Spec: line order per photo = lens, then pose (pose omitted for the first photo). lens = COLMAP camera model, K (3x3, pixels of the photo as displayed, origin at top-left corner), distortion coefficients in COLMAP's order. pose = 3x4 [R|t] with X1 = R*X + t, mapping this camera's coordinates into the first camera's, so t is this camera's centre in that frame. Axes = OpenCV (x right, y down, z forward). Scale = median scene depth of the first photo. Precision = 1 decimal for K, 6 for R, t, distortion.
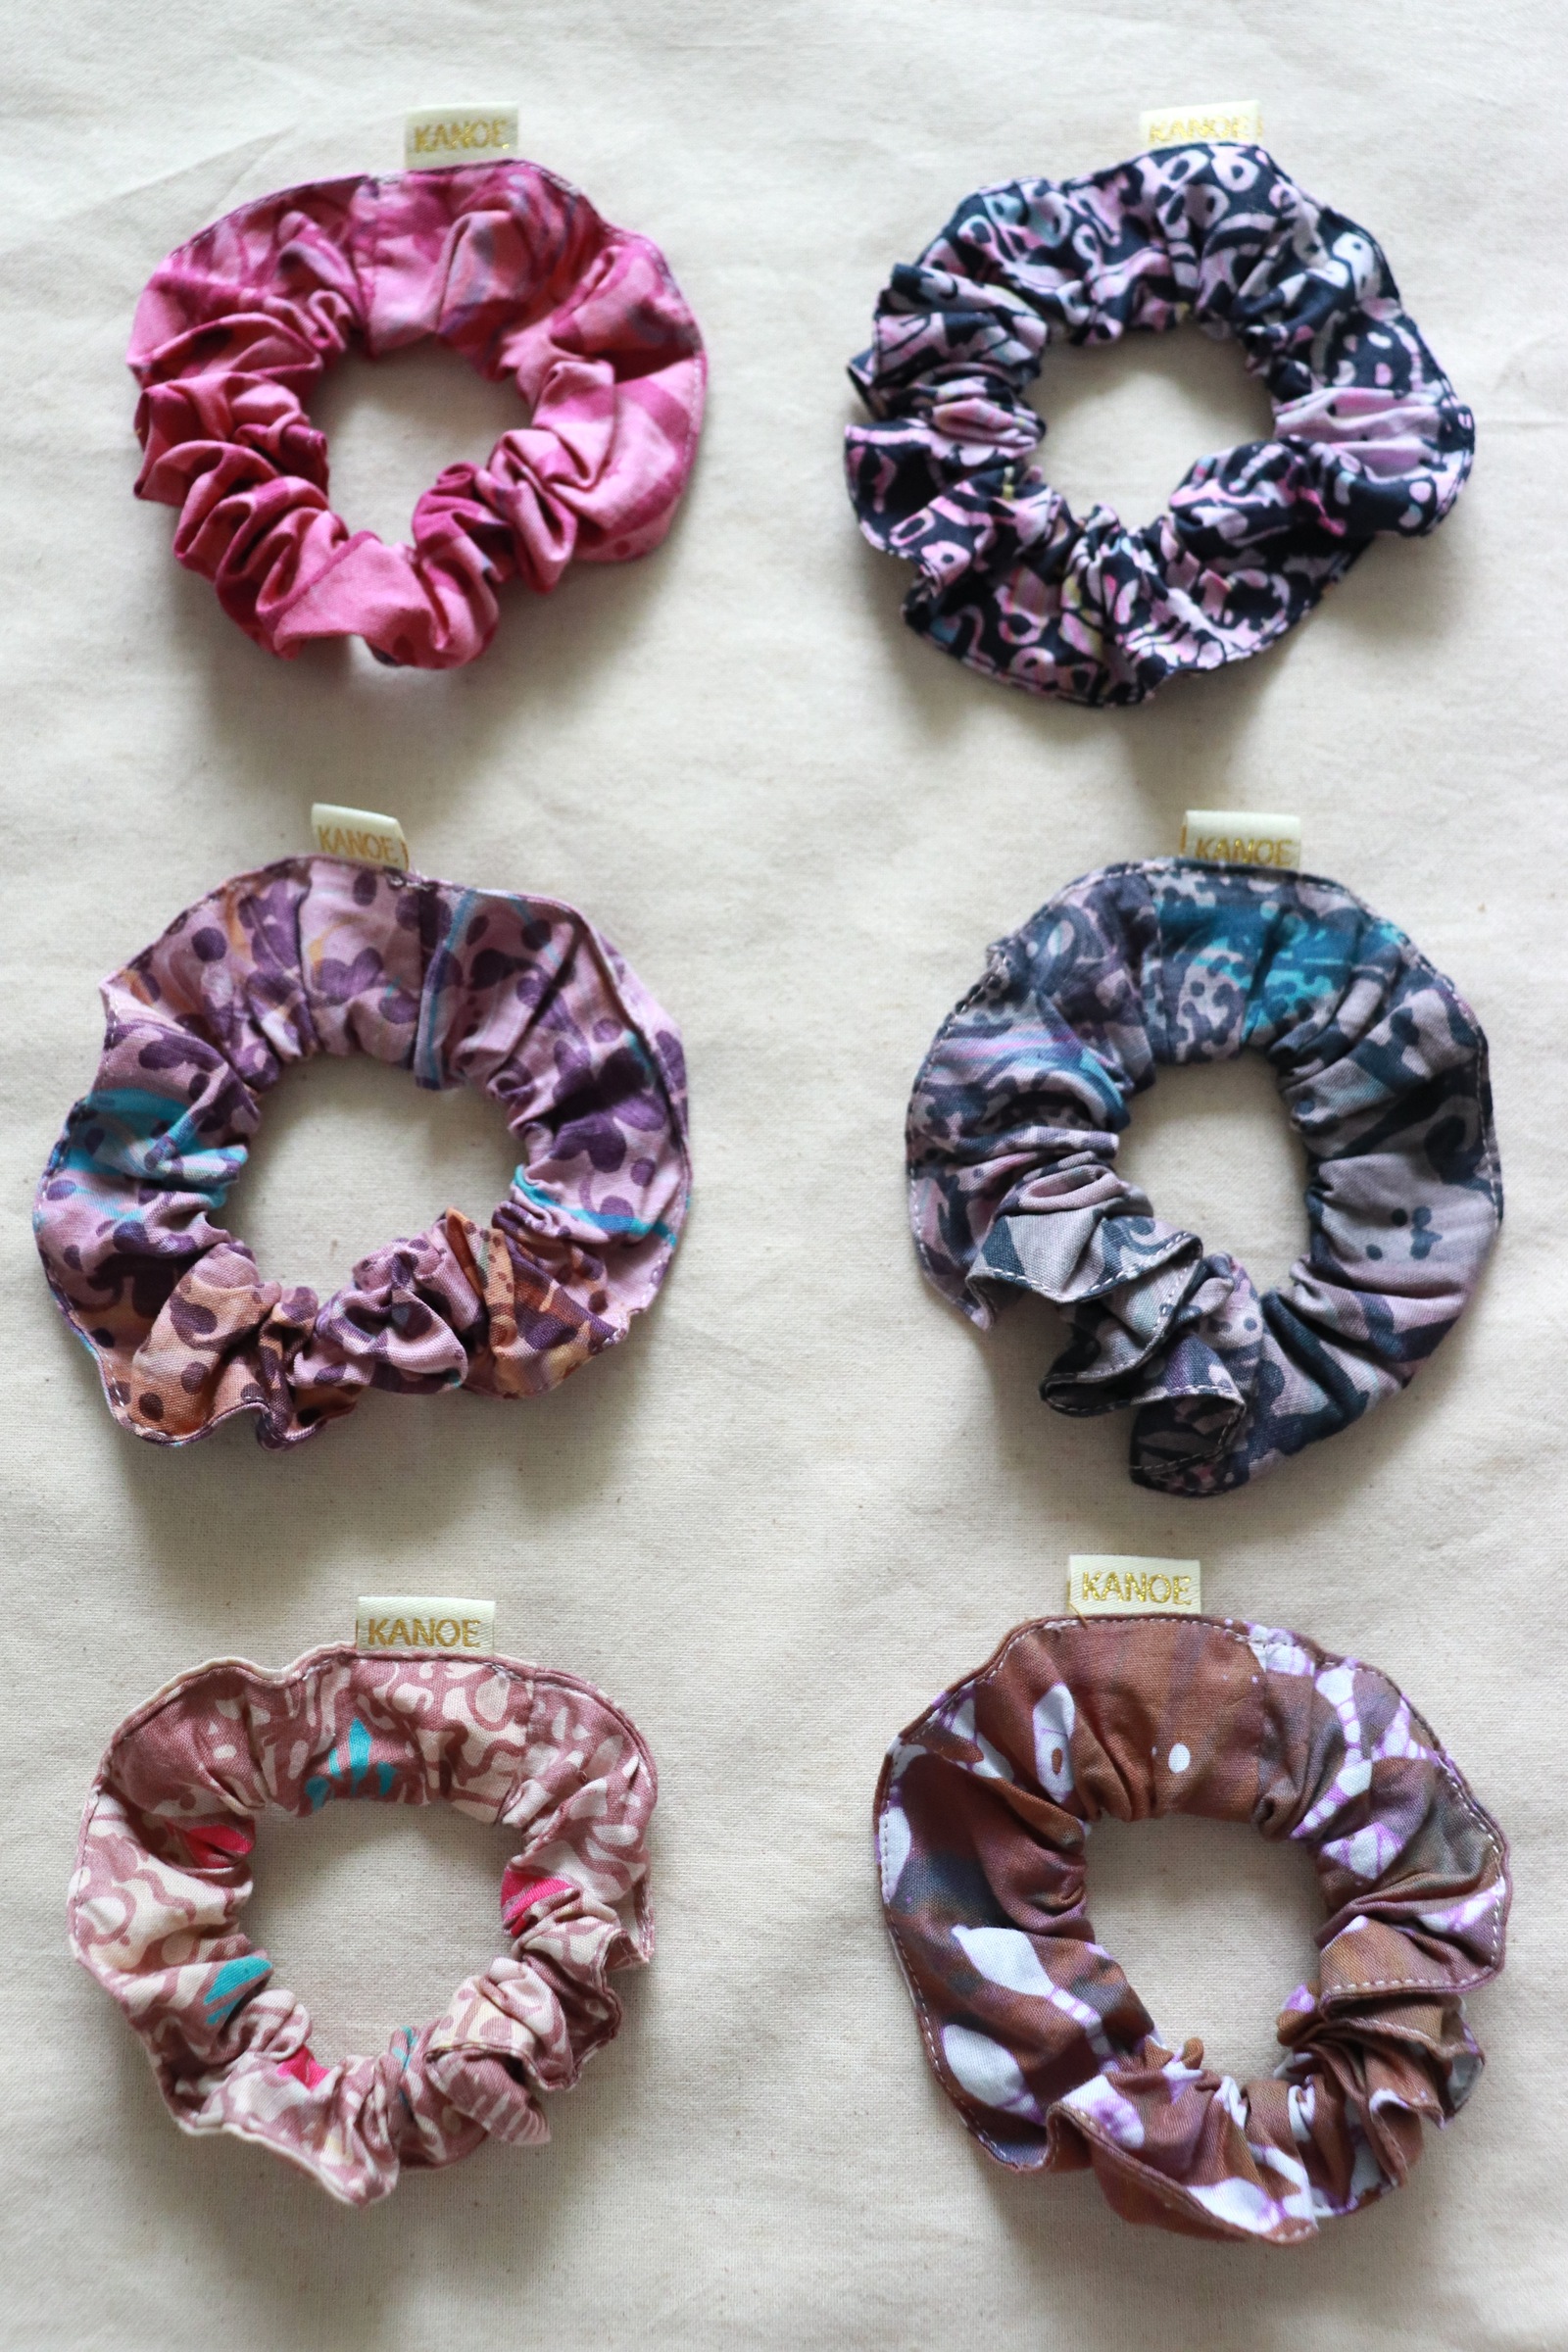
lens RADIAL K [[2429.5, 0, 808.0], [0, 2429.5, 1164.1], [0, 0, 1]] dist [-0.143764, 0.011882]
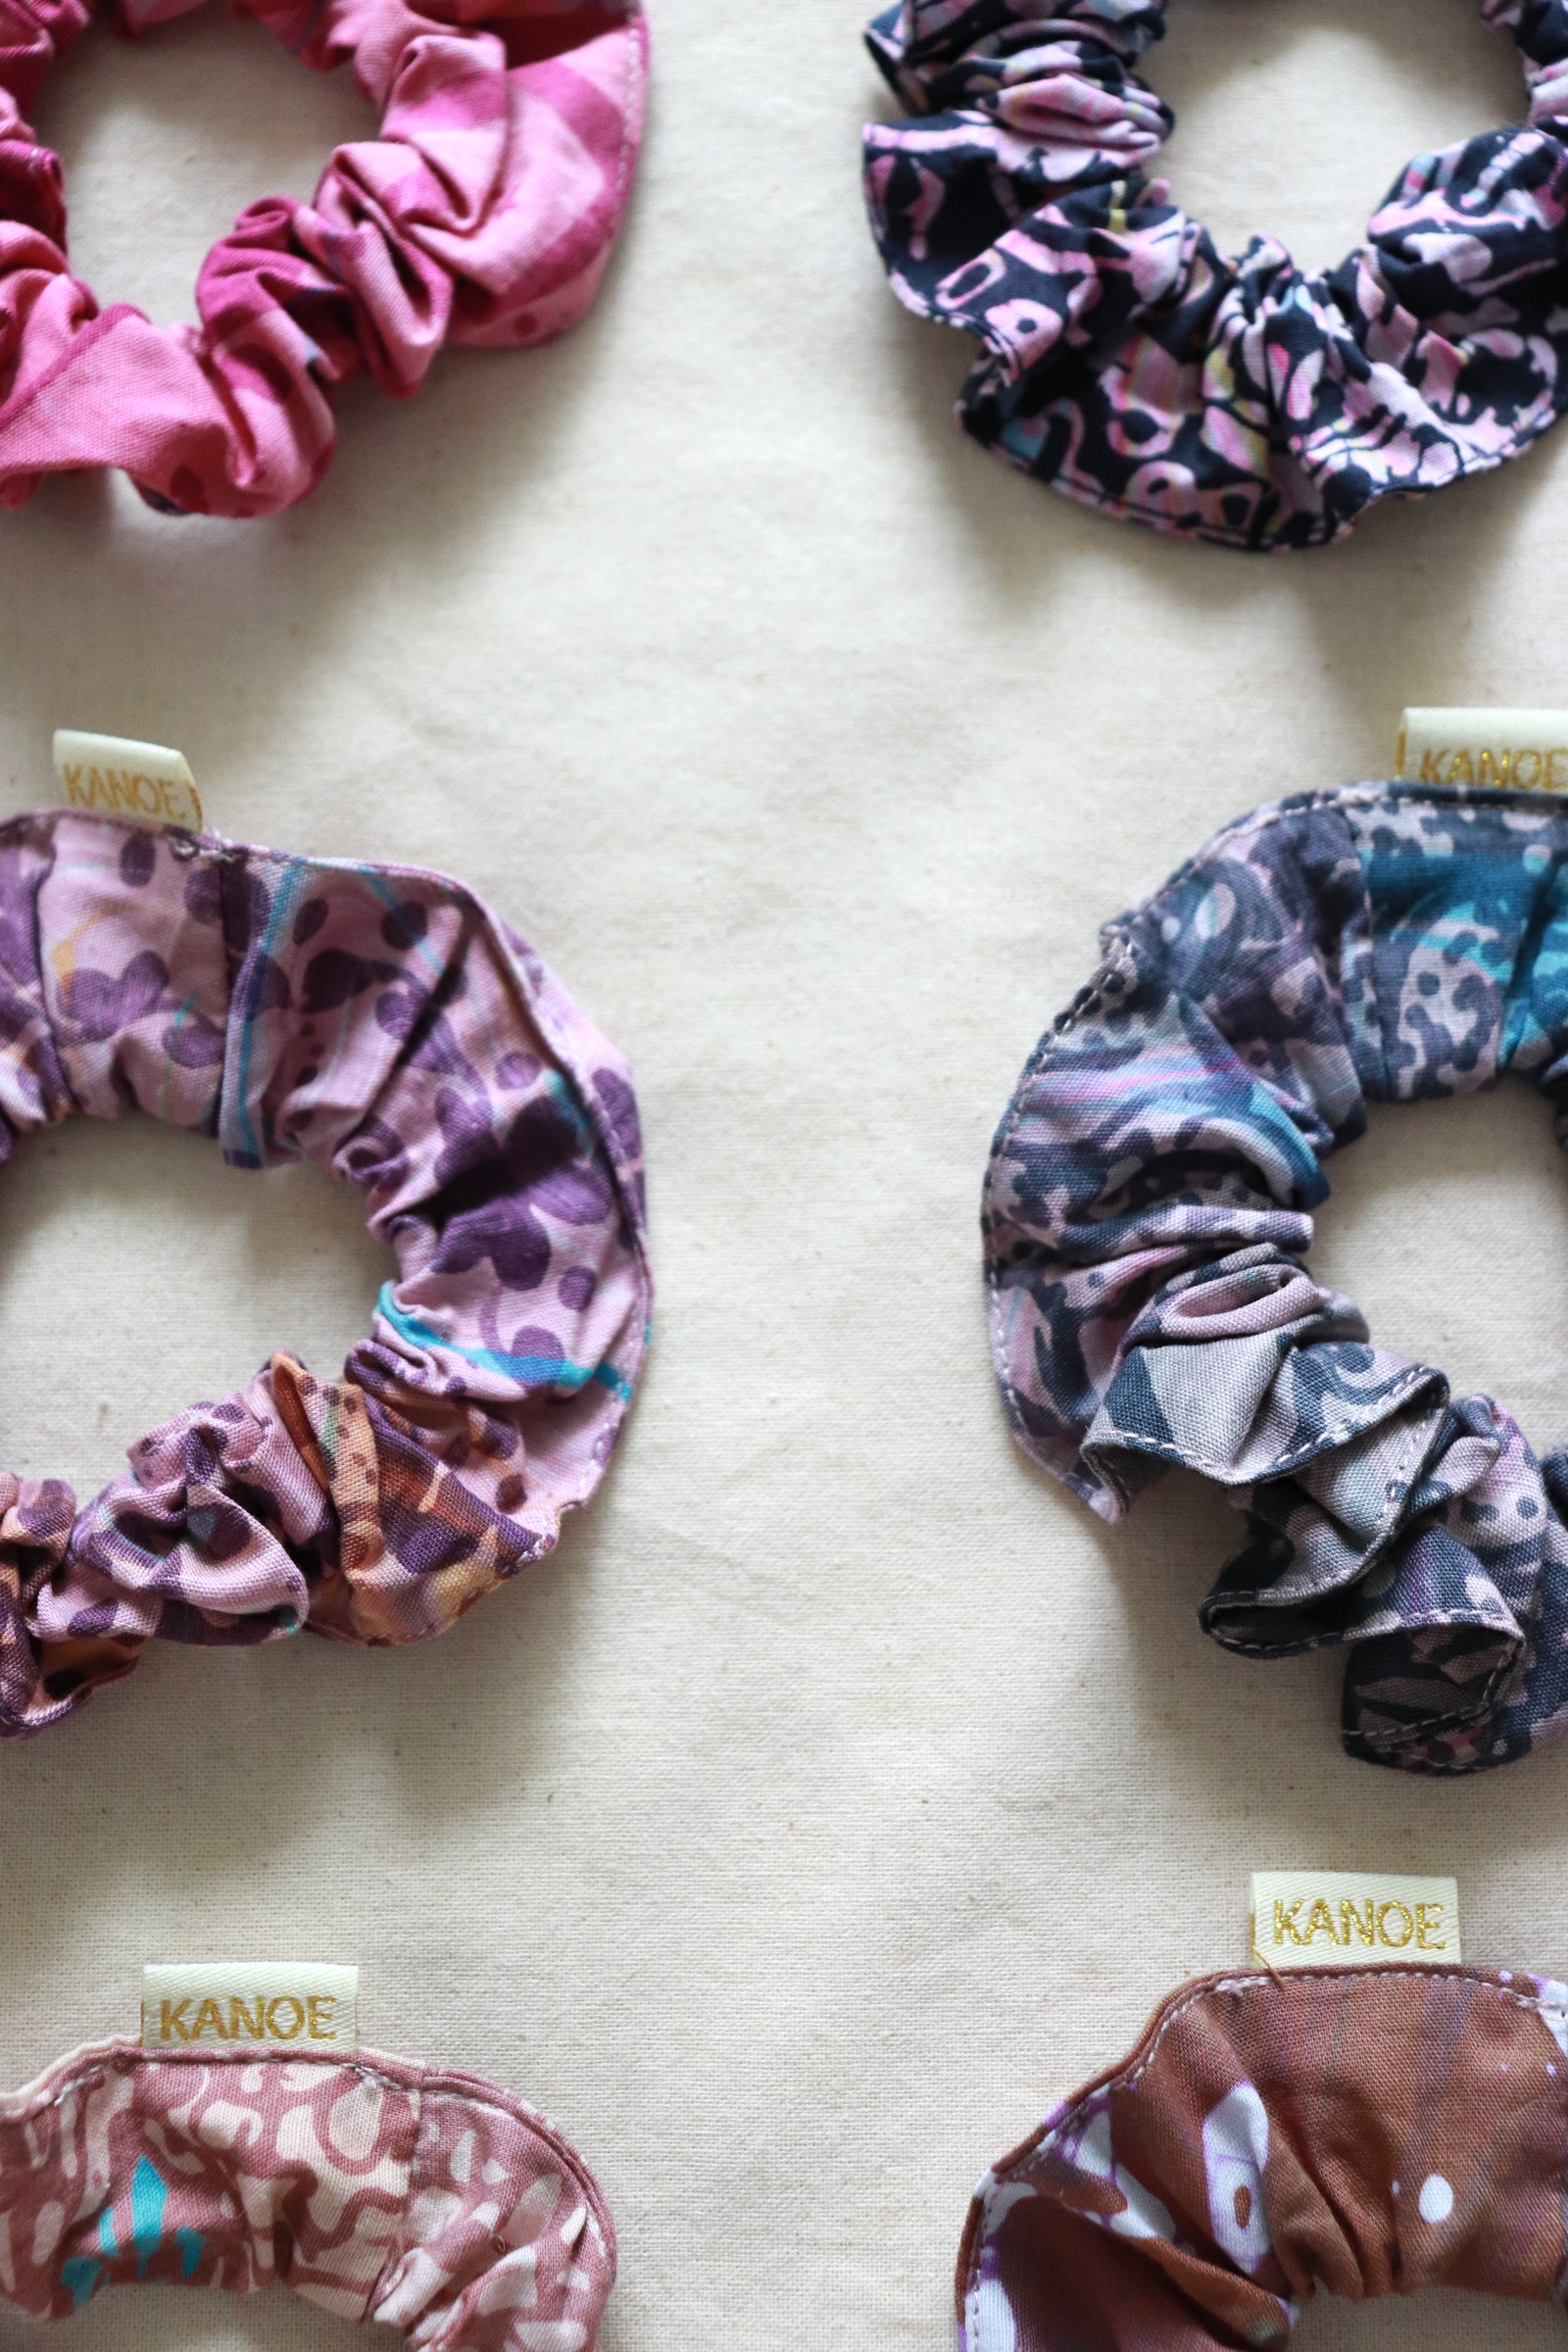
lens RADIAL K [[3254.0, 0, 784.0], [0, 3254.0, 1176.0], [0, 0, 1]] dist [-0.068592, 0.068842]
pose [[0.999564, -0.022693, -0.018914, 0.004379], [0.022585, 0.999727, -0.005949, -0.020369], [0.019044, 0.005519, 0.999803, 0.133623]]
